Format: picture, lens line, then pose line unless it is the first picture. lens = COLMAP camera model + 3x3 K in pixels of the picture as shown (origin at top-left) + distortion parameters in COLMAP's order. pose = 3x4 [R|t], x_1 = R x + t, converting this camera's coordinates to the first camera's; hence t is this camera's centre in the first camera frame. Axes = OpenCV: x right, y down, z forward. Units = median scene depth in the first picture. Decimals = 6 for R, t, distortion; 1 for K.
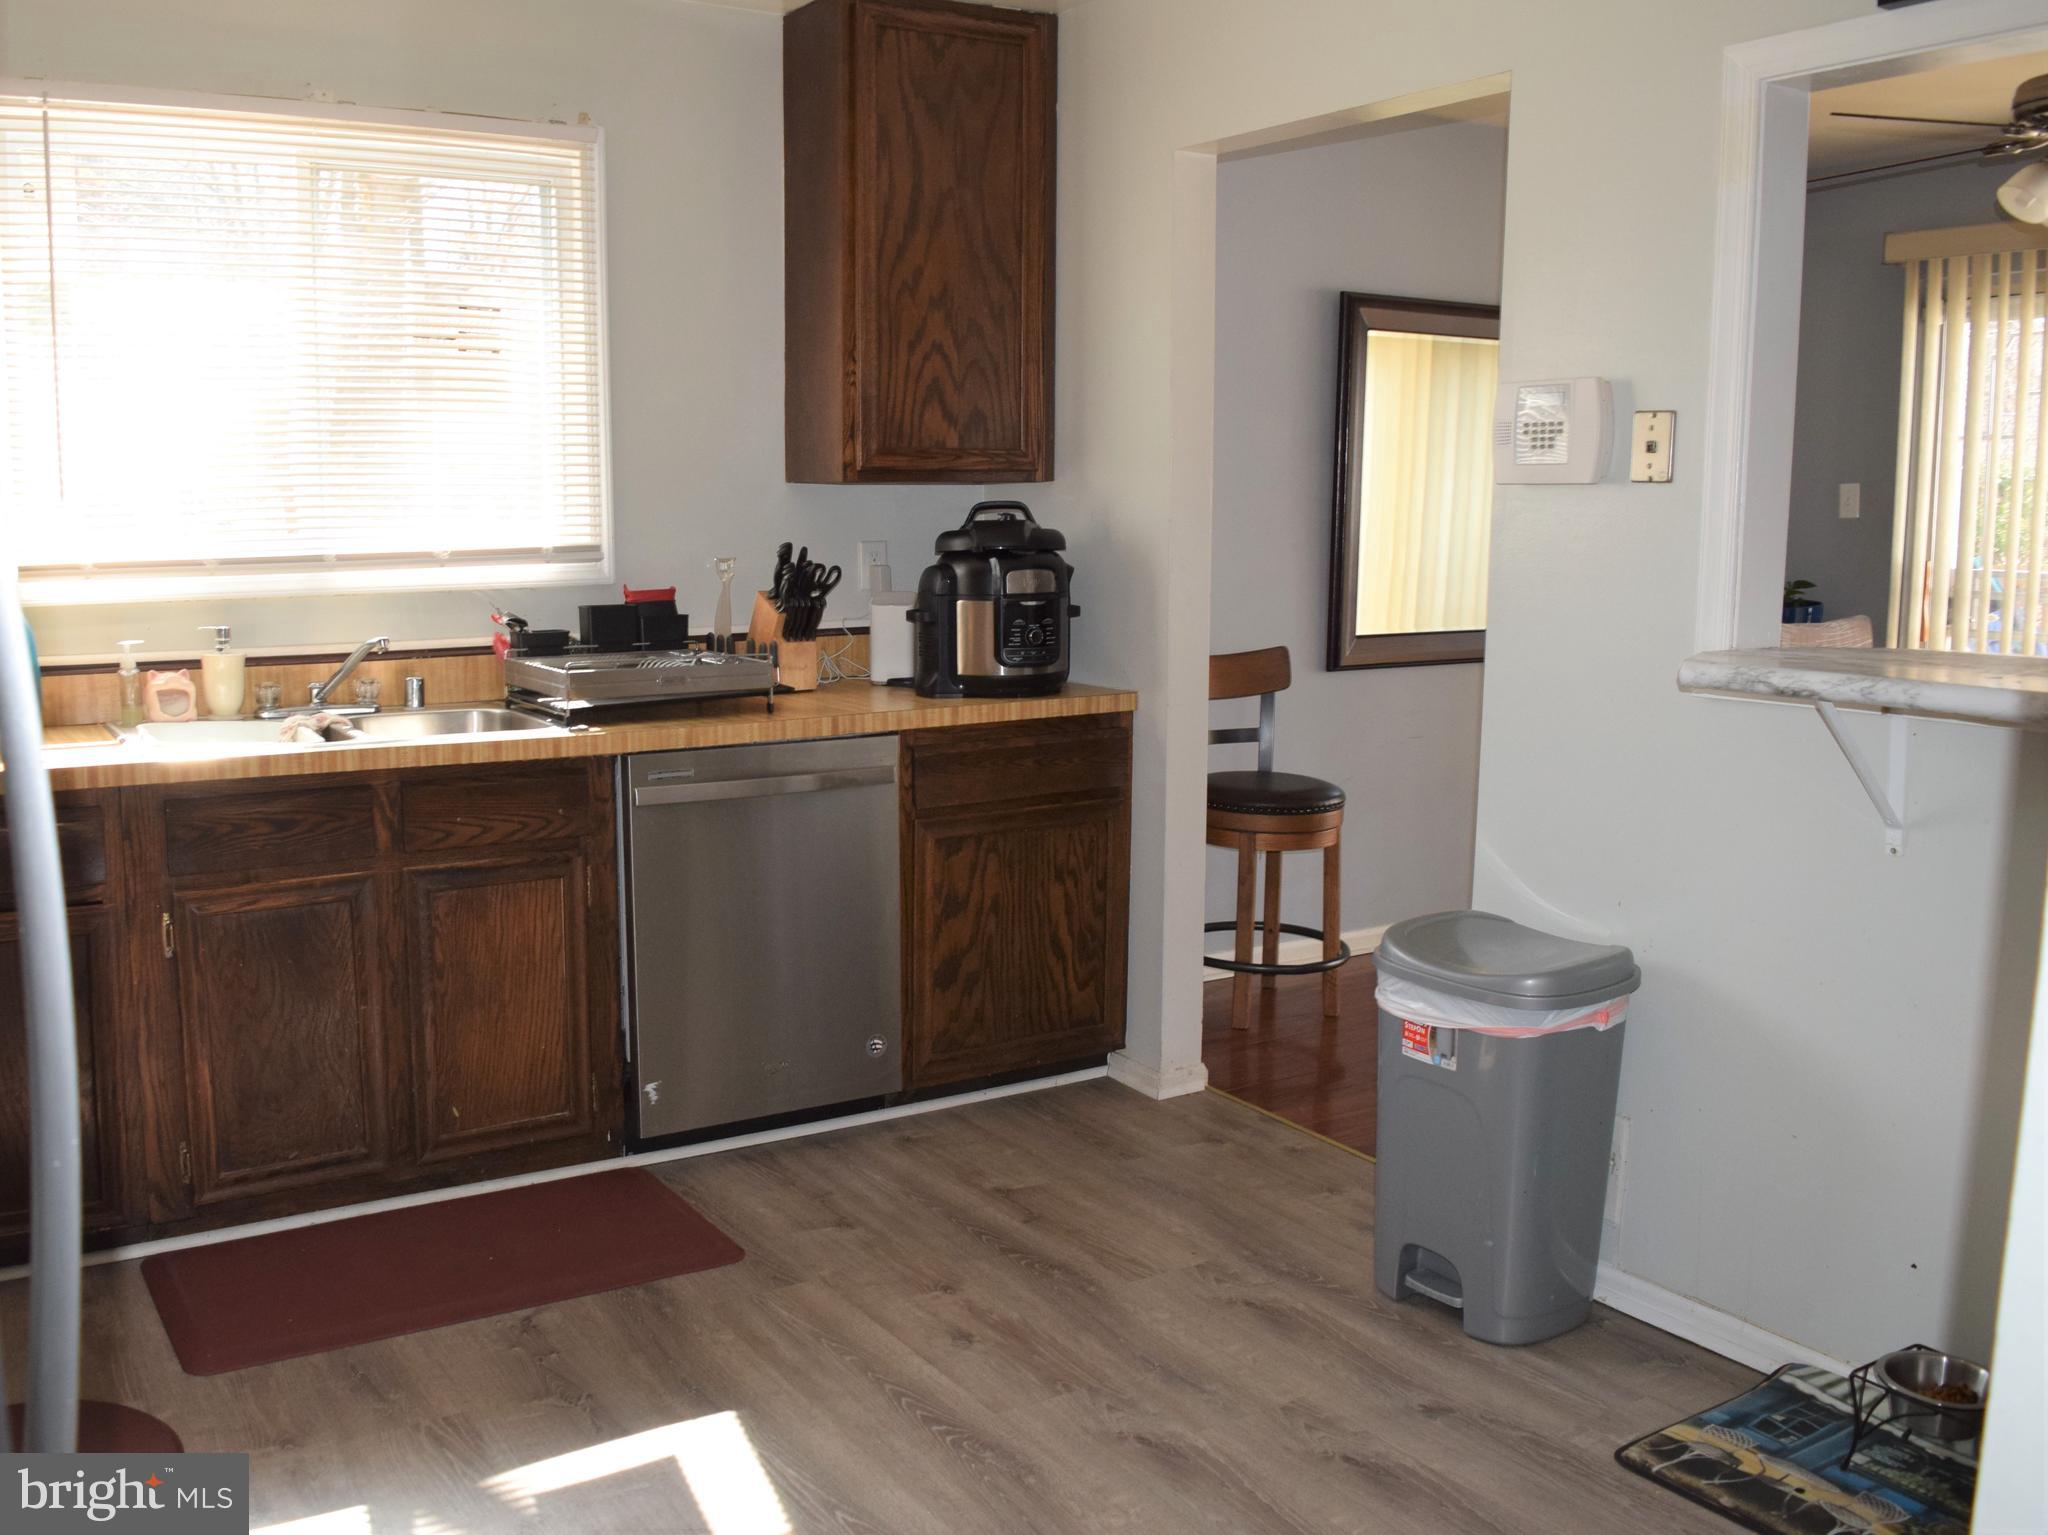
lens RADIAL K [[1793.7, 0, 889.6], [0, 1793.7, 766.2], [0, 0, 1]] dist [-0.086548, -0.008795]
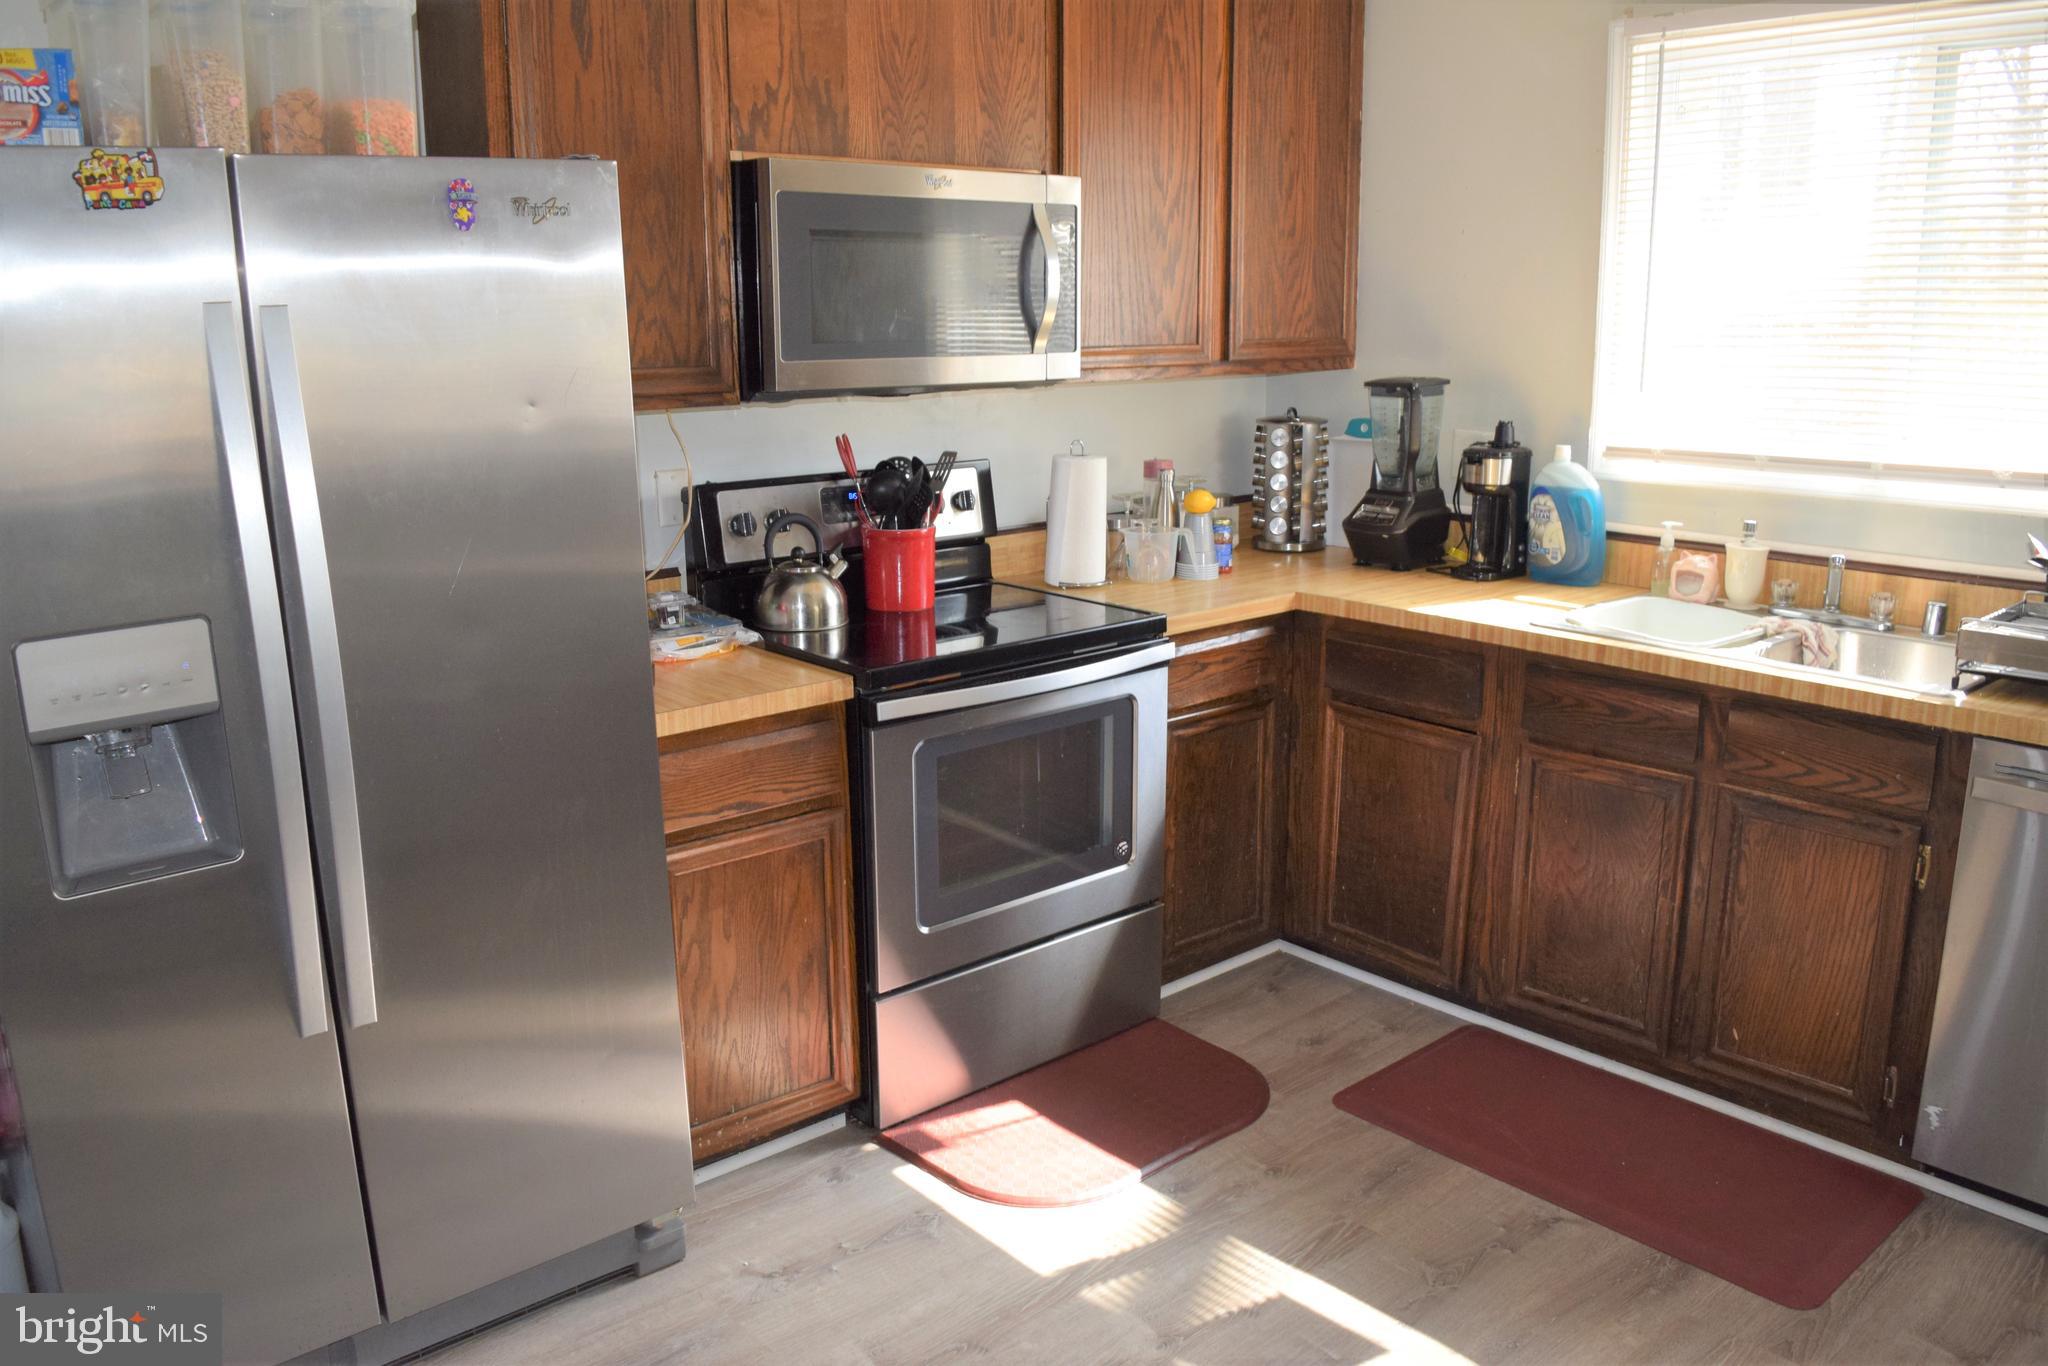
lens RADIAL K [[1613.1, 0, 1024.0], [0, 1613.1, 683.0], [0, 0, 1]] dist [-0.094578, 0.018959]
pose [[0.194978, 0.227062, -0.954163, 0.496816], [-0.133520, 0.969922, 0.203528, -0.128822], [0.971677, 0.087717, 0.219431, 0.414391]]
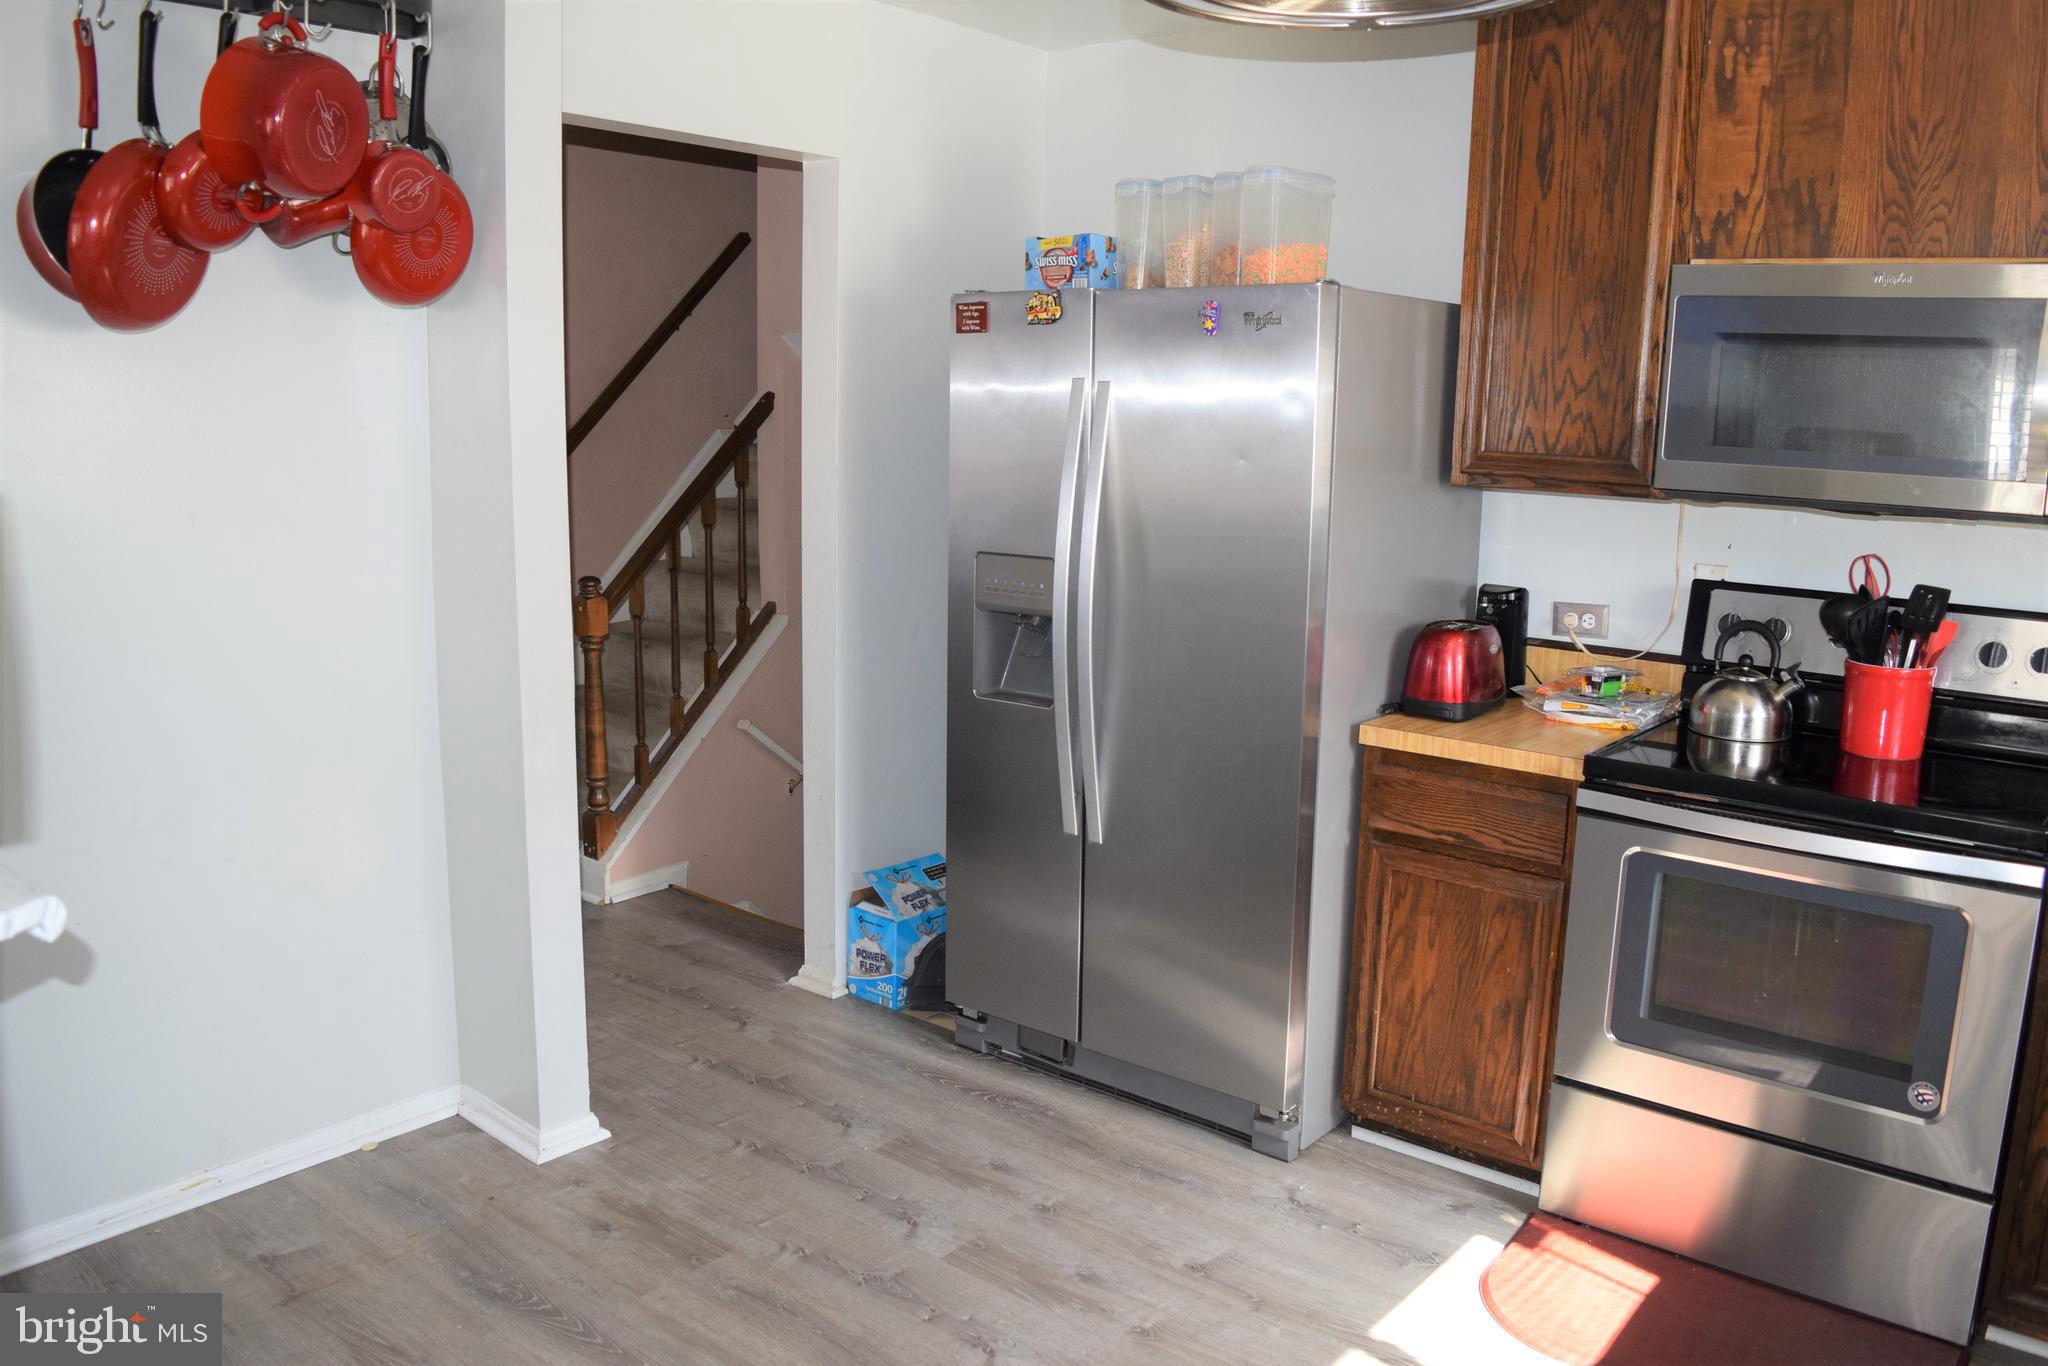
lens RADIAL K [[1605.0, 0, 1024.0], [0, 1605.0, 683.0], [0, 0, 1]] dist [-0.071404, 0.001627]
pose [[-0.929278, 0.042488, -0.366929, 0.257751], [-0.077188, 0.949096, 0.305383, -0.232106], [0.361226, 0.312108, -0.878695, 1.182582]]
